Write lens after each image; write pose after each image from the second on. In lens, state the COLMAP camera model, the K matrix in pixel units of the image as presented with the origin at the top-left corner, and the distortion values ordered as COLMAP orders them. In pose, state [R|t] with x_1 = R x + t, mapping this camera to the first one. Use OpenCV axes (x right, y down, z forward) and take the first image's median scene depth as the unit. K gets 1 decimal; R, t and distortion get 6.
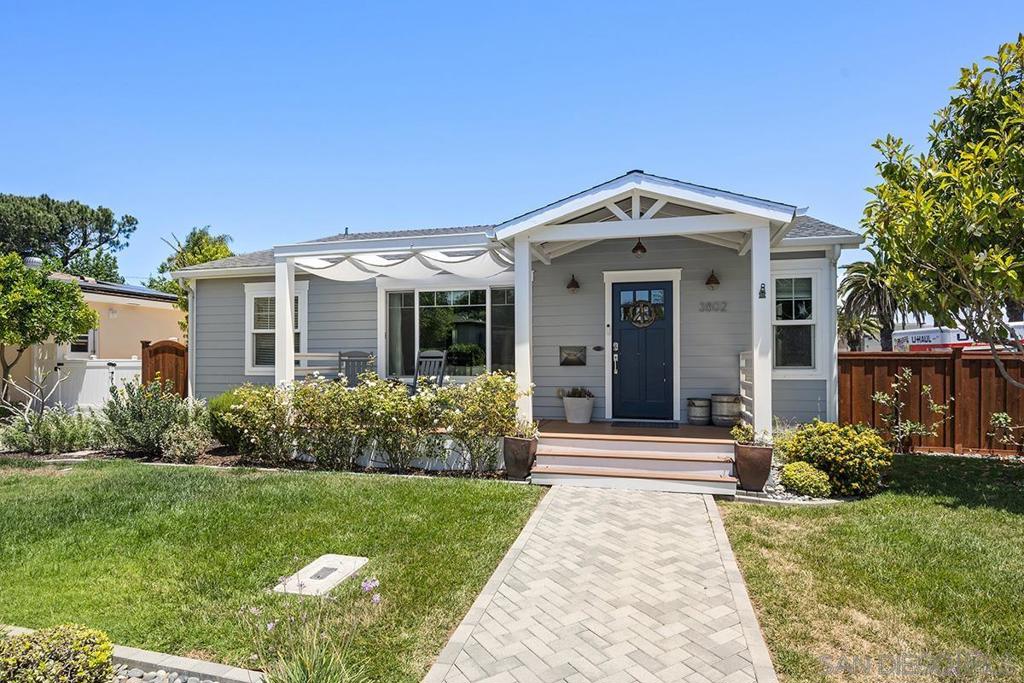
lens RADIAL K [[569.5, 0, 509.9], [0, 569.5, 354.1], [0, 0, 1]] dist [-0.001631, -0.000228]
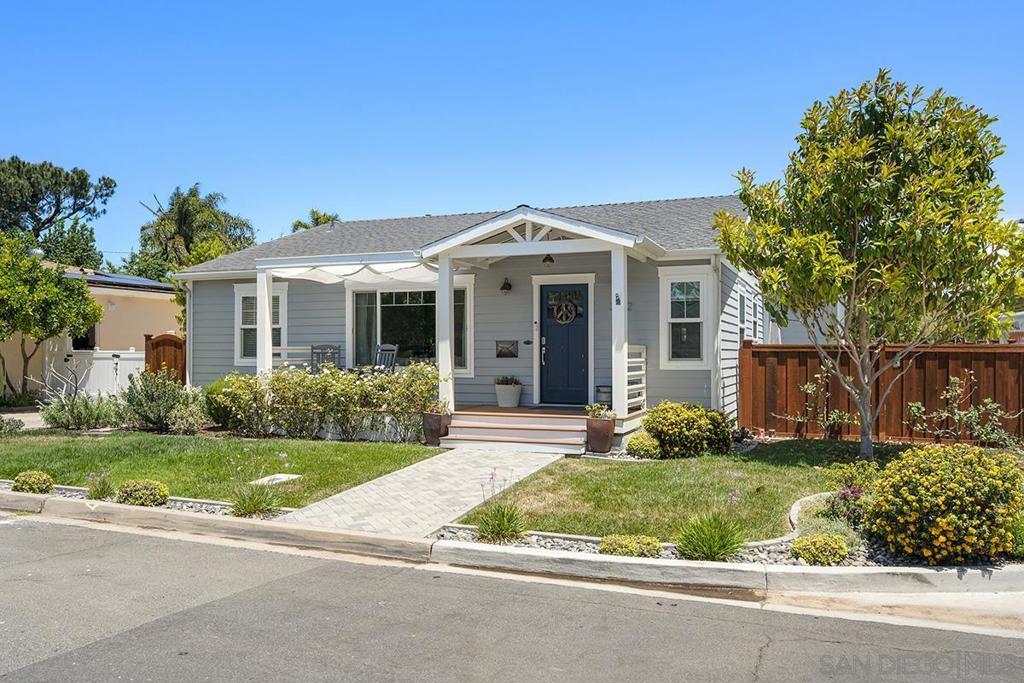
lens RADIAL K [[817.6, 0, 511.3], [0, 817.6, 341.1], [0, 0, 1]] dist [0.001239, -0.010082]
pose [[0.993209, -0.001372, -0.116340, 0.325390], [0.001469, 0.999999, 0.000745, -0.014529], [0.116338, -0.000911, 0.993209, -0.661109]]
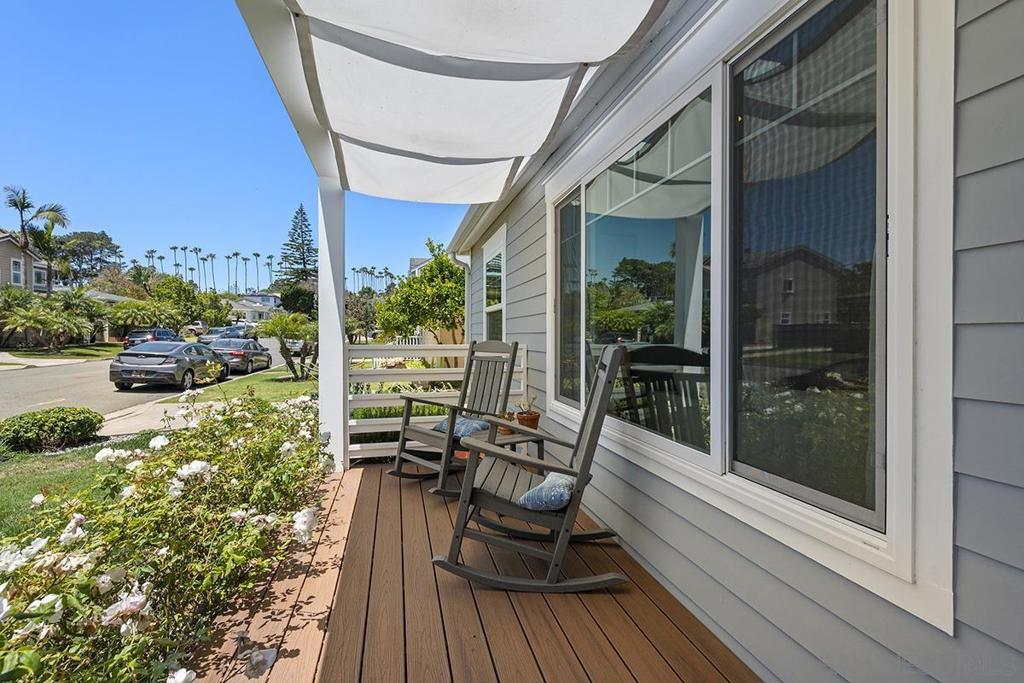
lens RADIAL K [[445.3, 0, 508.4], [0, 445.3, 342.2], [0, 0, 1]] dist [0.000666, -0.000469]
pose [[0.471173, 0.014537, -0.881921, 0.076772], [0.014642, 0.999598, 0.024299, -0.014591], [0.881919, -0.024362, 0.470771, 0.928473]]
